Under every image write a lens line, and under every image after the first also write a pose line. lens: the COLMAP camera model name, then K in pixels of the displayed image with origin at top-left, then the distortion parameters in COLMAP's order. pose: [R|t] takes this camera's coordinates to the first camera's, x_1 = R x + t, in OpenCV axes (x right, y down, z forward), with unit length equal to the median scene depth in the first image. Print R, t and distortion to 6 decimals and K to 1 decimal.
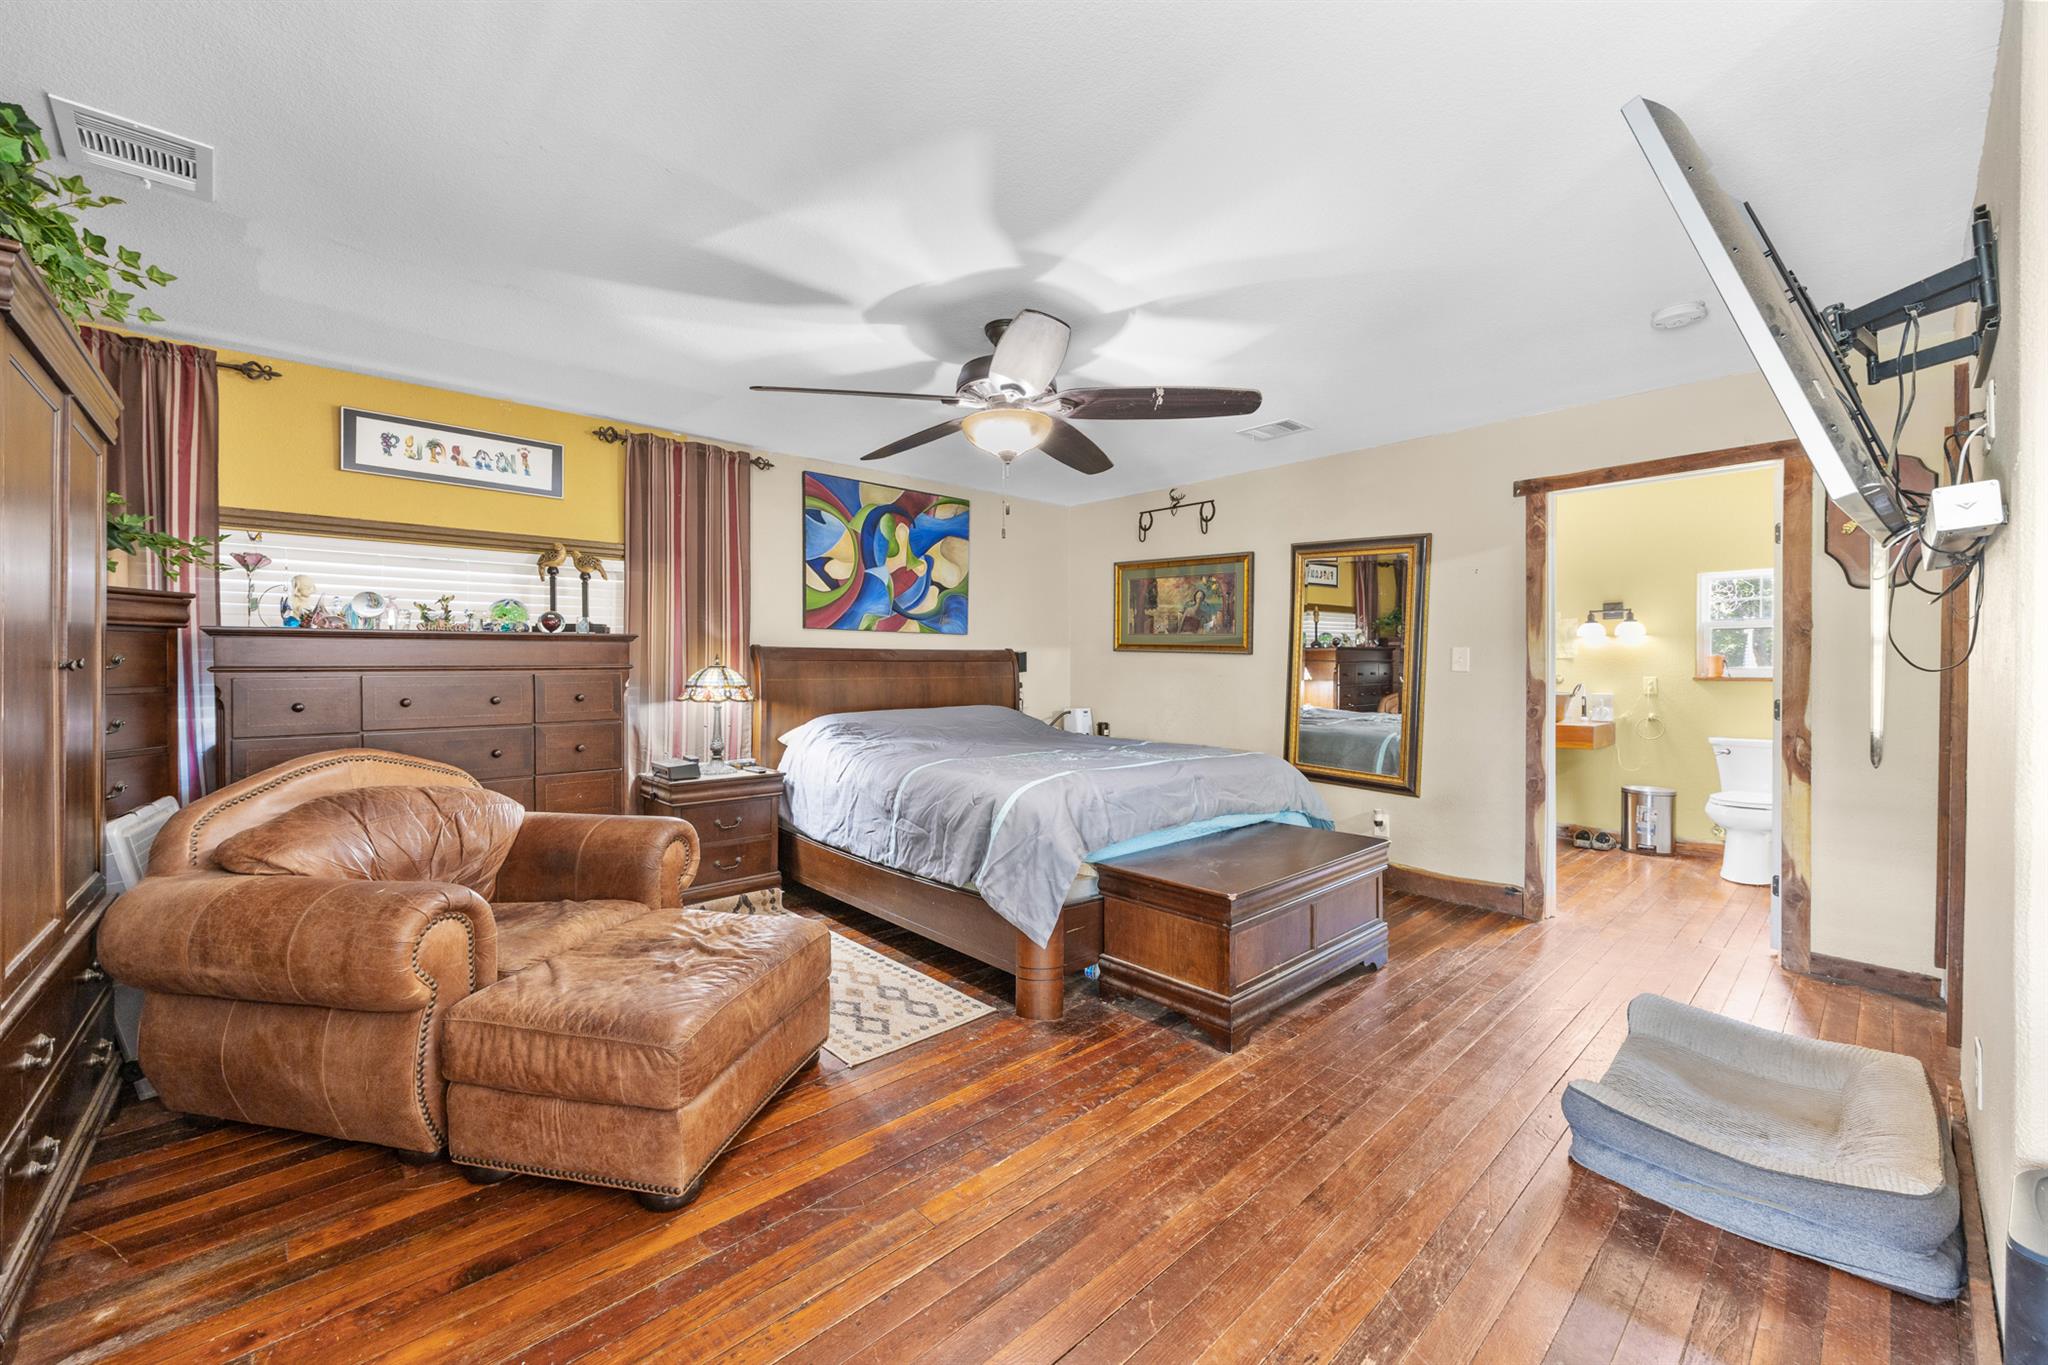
lens RADIAL K [[789.1, 0, 1010.6], [0, 789.1, 667.3], [0, 0, 1]] dist [0.000161, 0.000109]
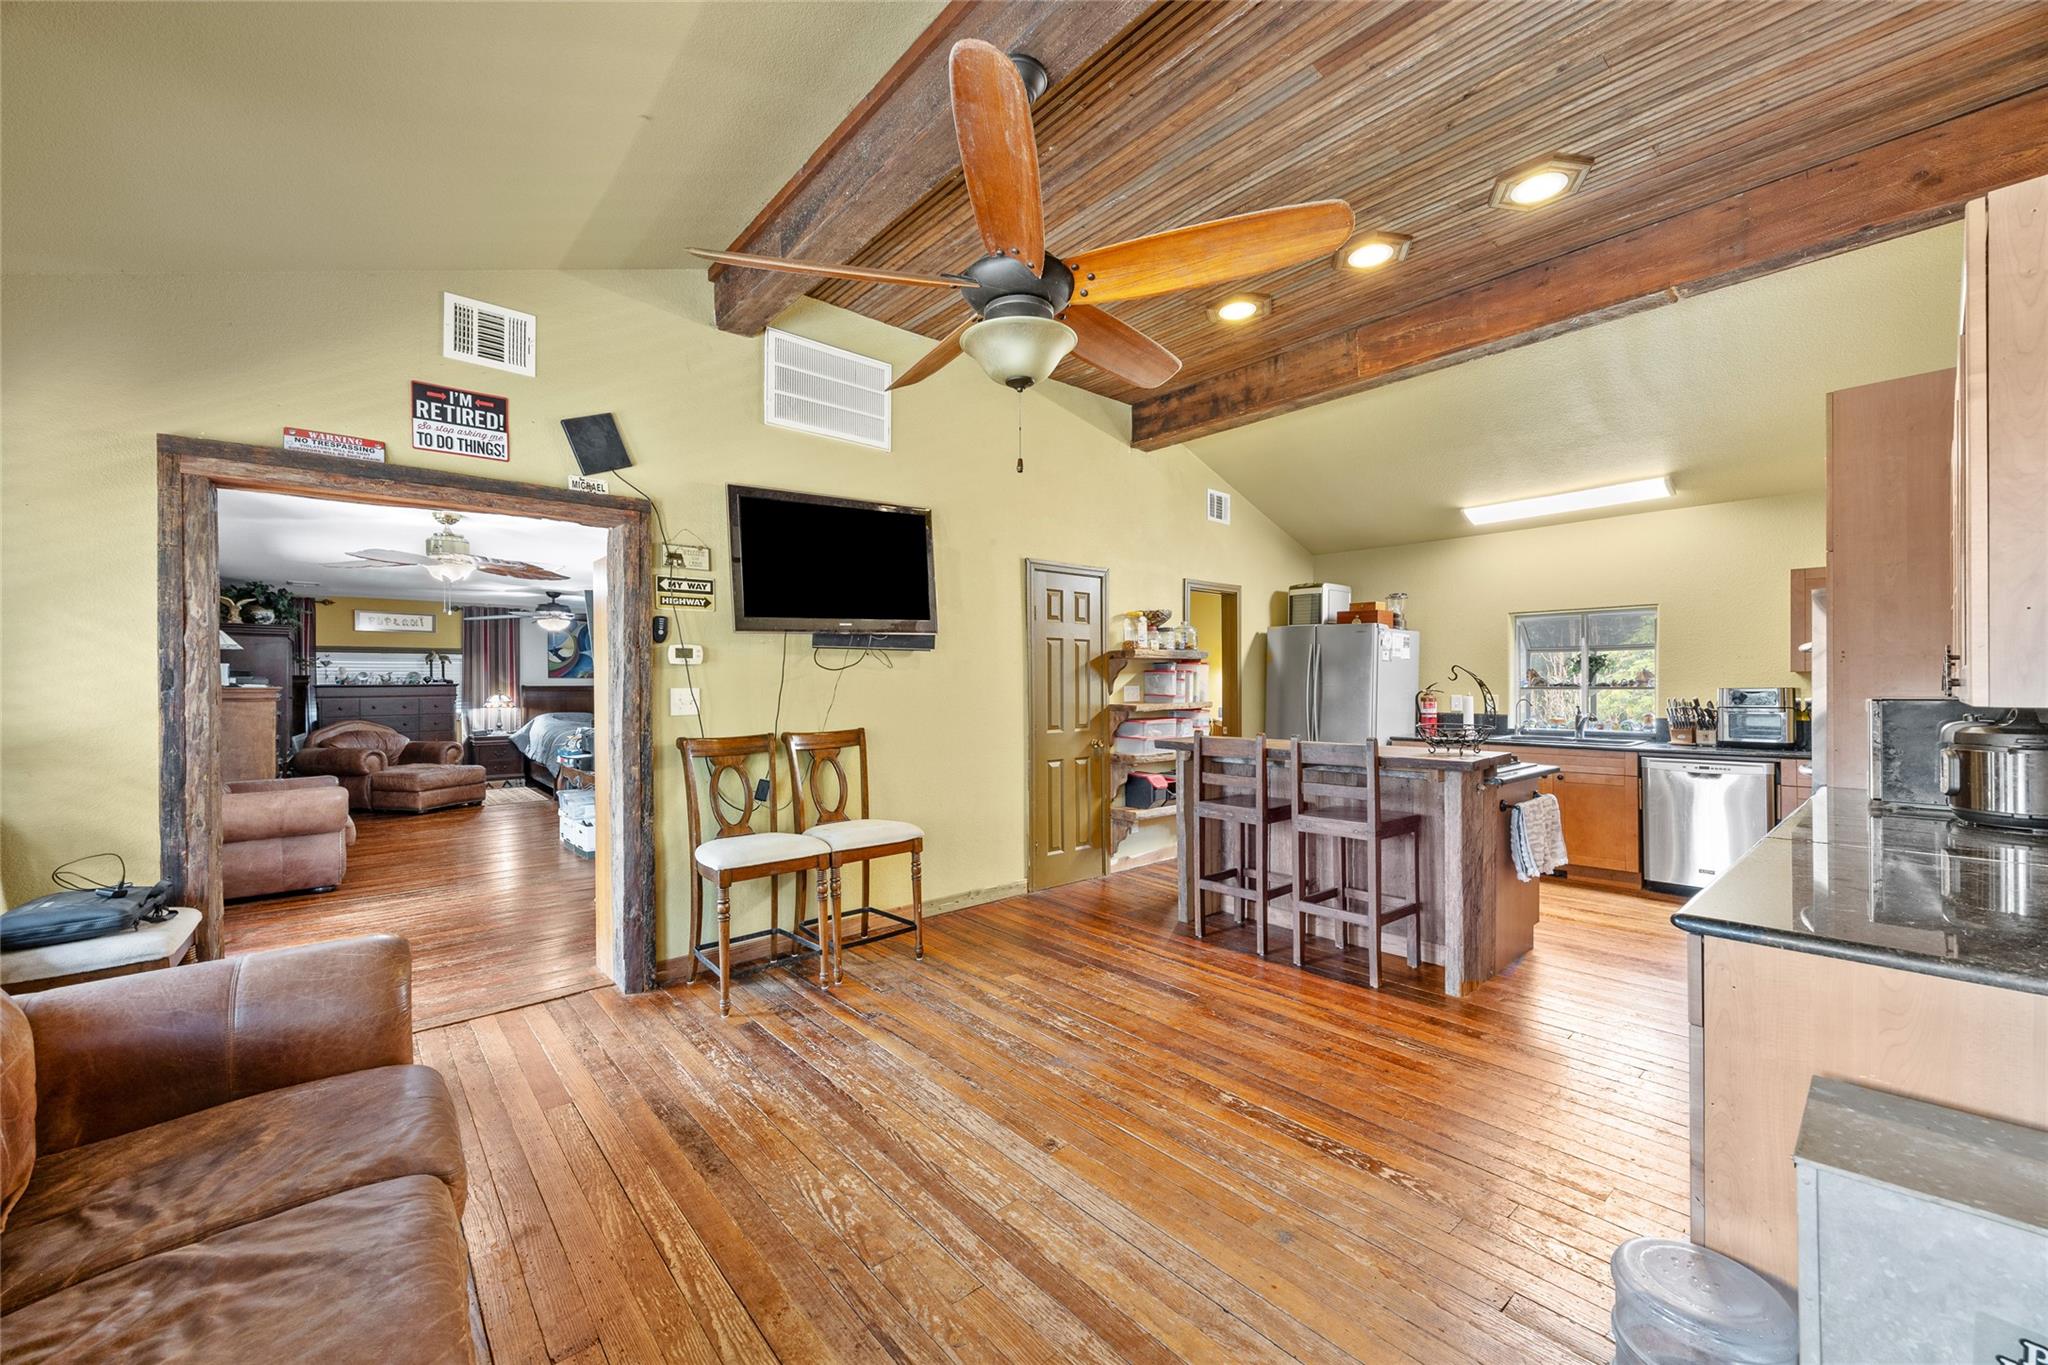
lens RADIAL K [[789.1, 0, 1037.6], [0, 789.1, 684.7], [0, 0, 1]] dist [0.000161, 0.000109]
pose [[0.999848, -0.003815, -0.017011, 1.598773], [0.003816, 0.999993, -0.000013, -0.029580], [0.017011, -0.000052, 0.999855, -1.739119]]
